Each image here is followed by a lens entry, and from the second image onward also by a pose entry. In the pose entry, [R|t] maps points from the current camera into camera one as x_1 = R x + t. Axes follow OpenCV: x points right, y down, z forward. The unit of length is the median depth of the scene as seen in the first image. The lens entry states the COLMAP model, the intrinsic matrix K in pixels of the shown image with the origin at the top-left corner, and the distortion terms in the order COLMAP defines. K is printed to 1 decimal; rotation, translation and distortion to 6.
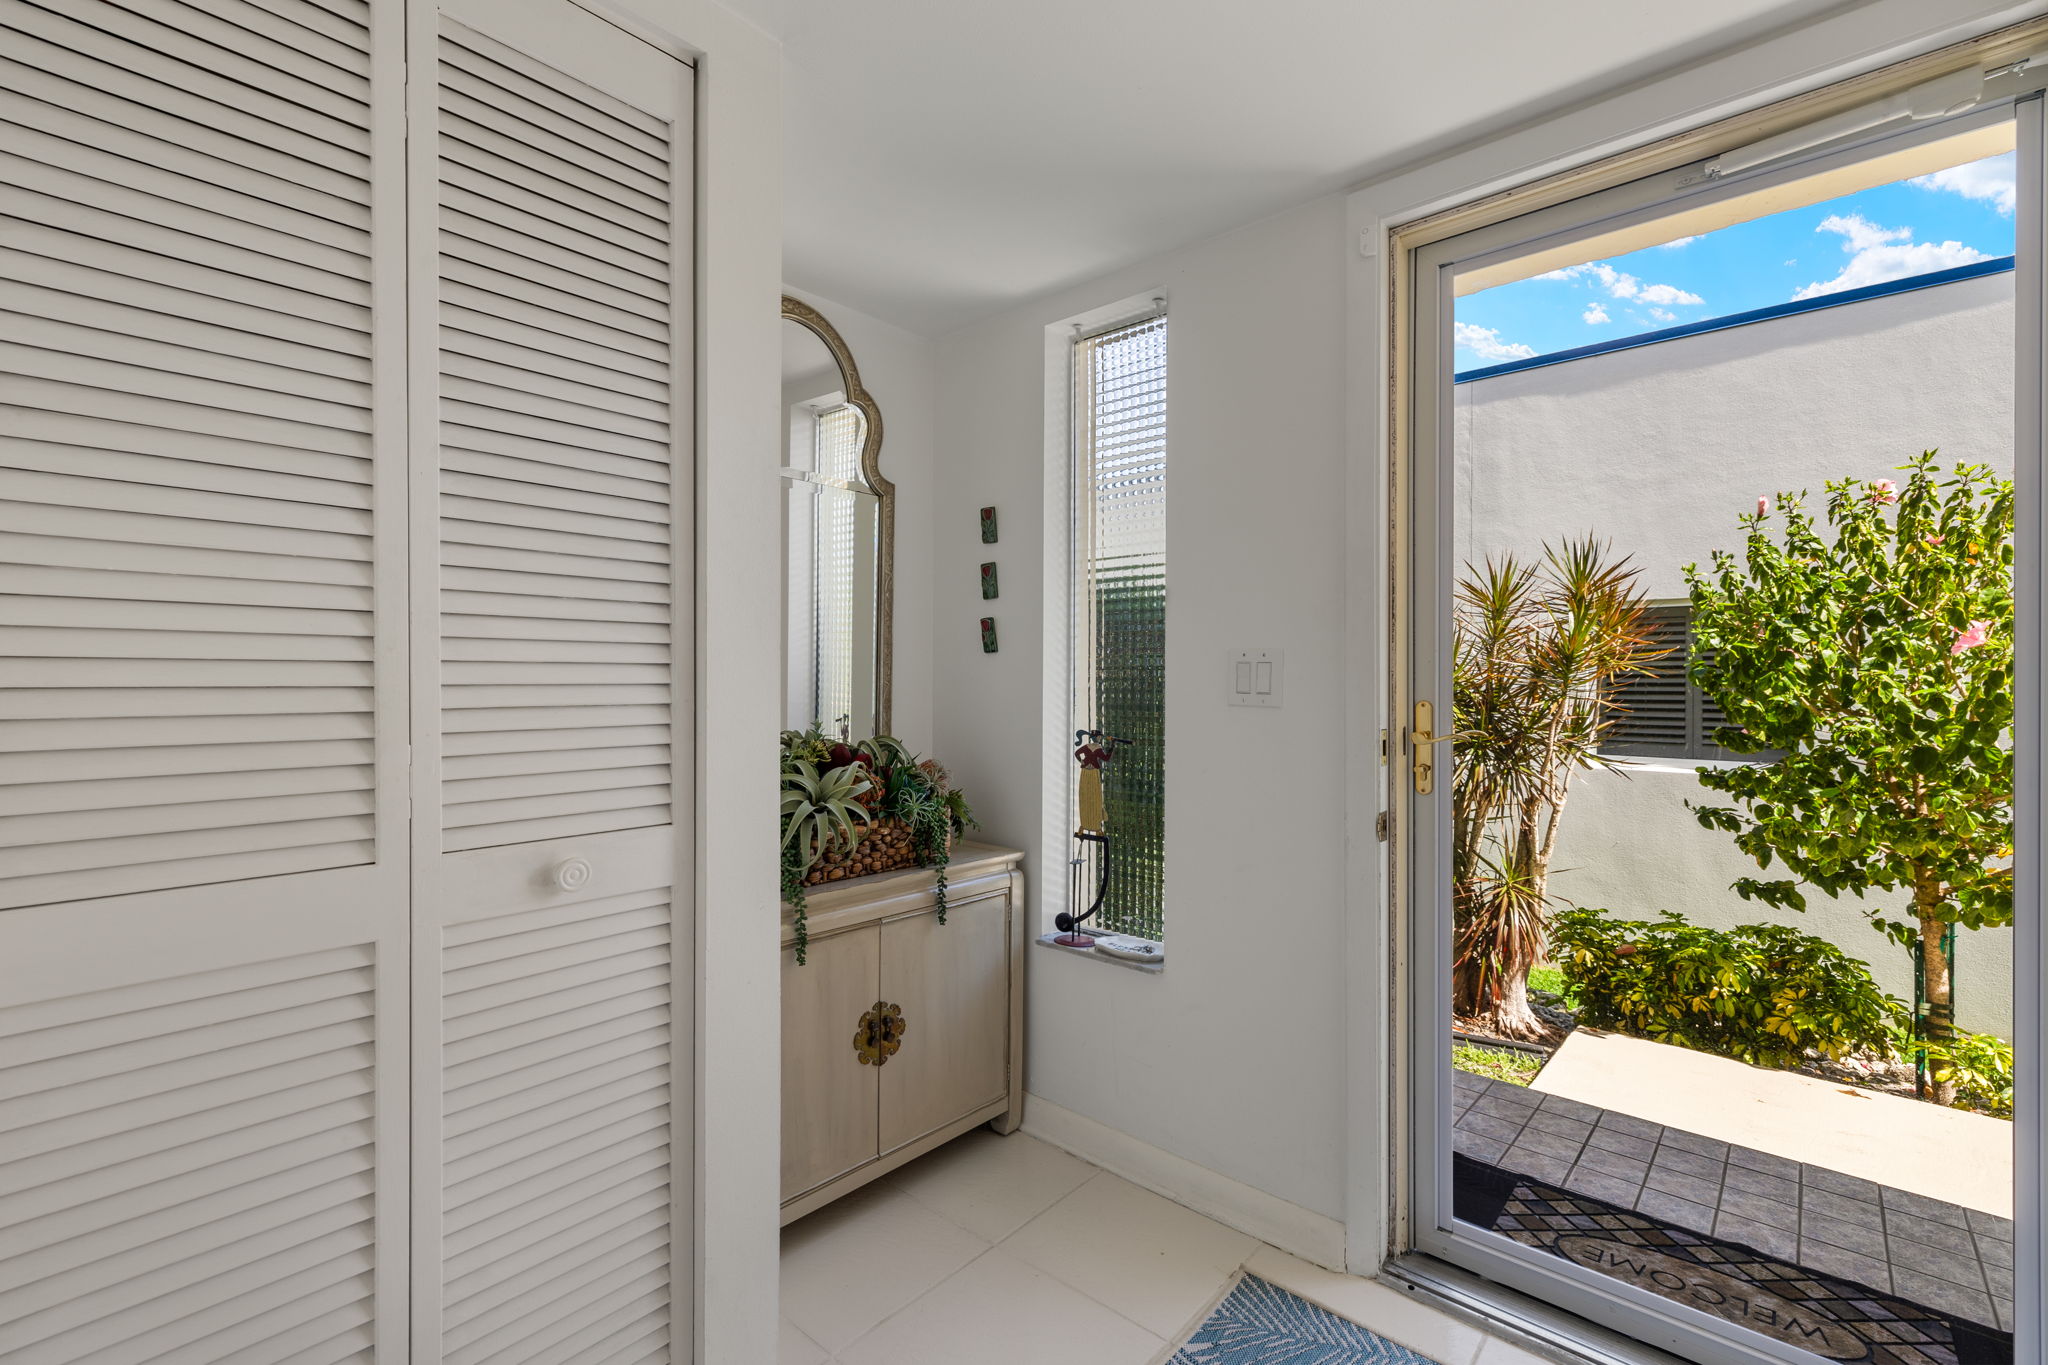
lens RADIAL K [[874.5, 0, 1043.3], [0, 874.5, 686.4], [0, 0, 1]] dist [0.001584, -0.000076]
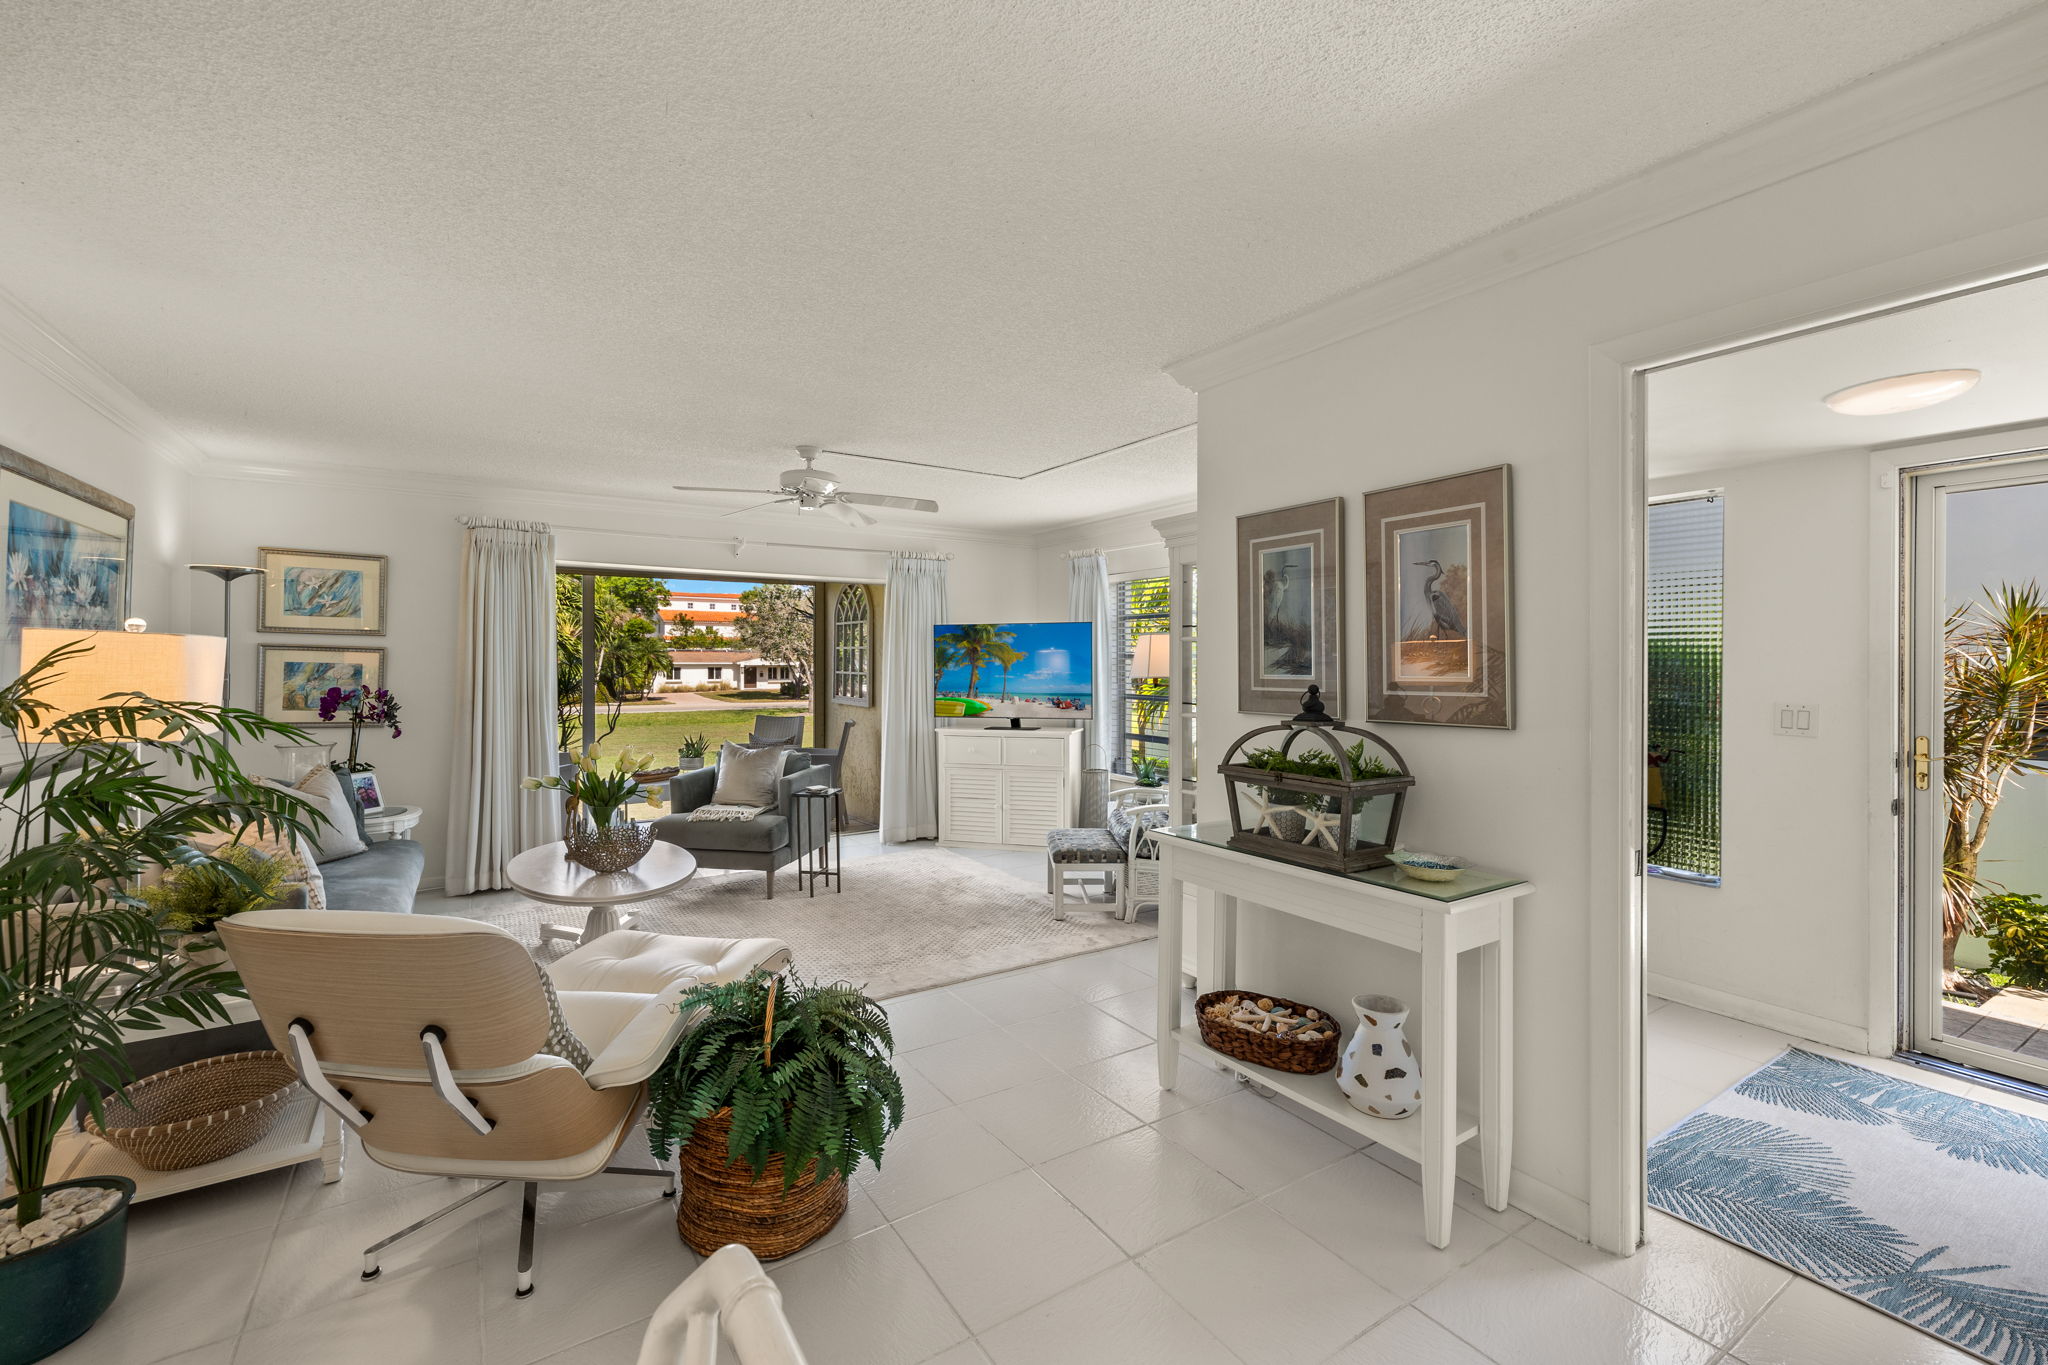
lens RADIAL K [[874.5, 0, 1017.8], [0, 874.5, 668.7], [0, 0, 1]] dist [0.001584, -0.000076]
pose [[0.961864, 0.000722, -0.273529, -0.766646], [0.000550, 0.999989, 0.004575, -0.119377], [0.273529, -0.004551, 0.961853, -1.093269]]
